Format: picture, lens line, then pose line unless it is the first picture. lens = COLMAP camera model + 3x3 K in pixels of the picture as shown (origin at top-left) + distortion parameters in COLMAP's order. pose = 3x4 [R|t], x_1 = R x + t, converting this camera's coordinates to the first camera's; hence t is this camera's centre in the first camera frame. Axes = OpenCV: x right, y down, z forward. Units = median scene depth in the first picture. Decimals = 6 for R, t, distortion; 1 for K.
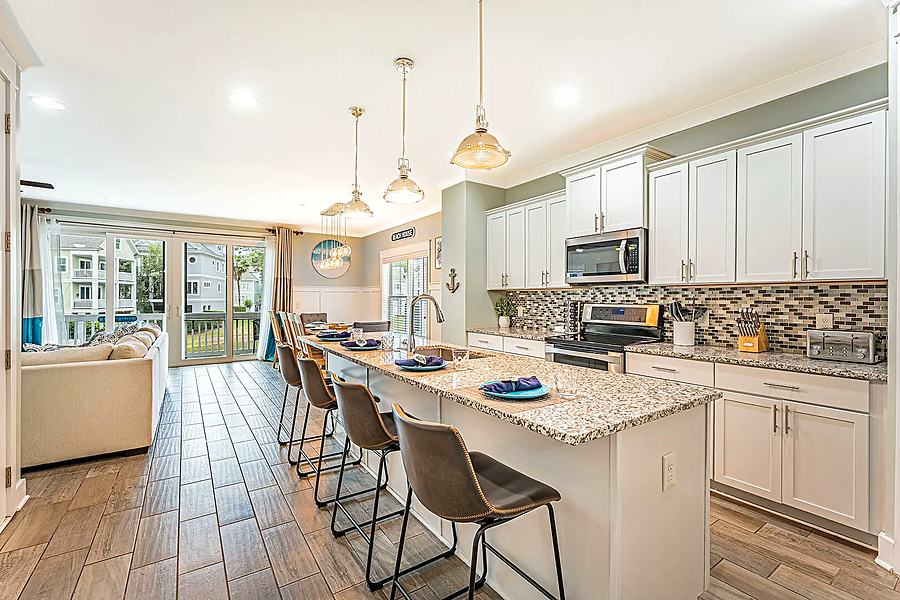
lens RADIAL K [[394.0, 0, 450.9], [0, 394.0, 300.2], [0, 0, 1]] dist [-0.006834, -0.000110]
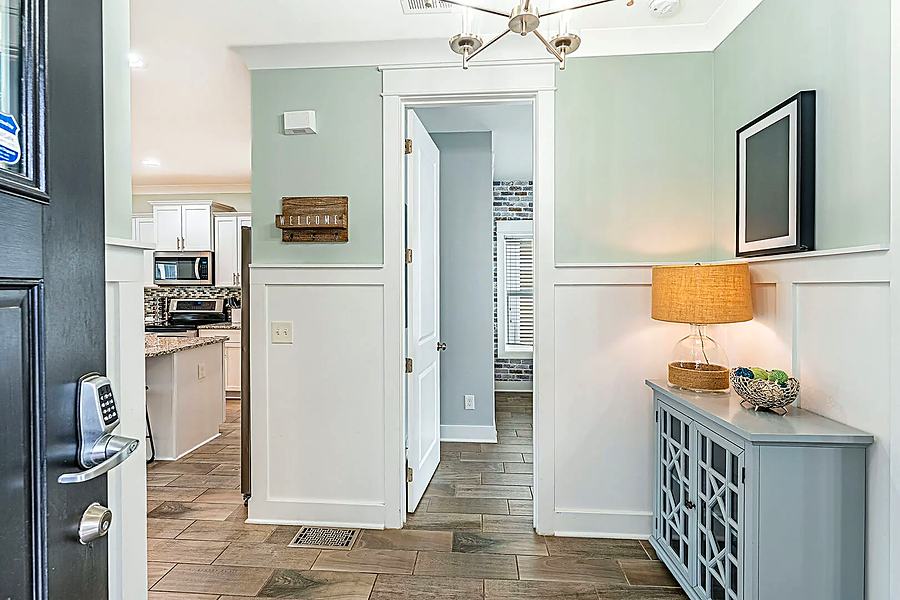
lens RADIAL K [[394.0, 0, 449.9], [0, 394.0, 293.2], [0, 0, 1]] dist [-0.006834, -0.000110]
pose [[0.609811, -0.015698, 0.792391, -0.172638], [0.006892, 0.999871, 0.014505, -0.027760], [-0.792517, -0.003384, 0.609841, -0.687261]]
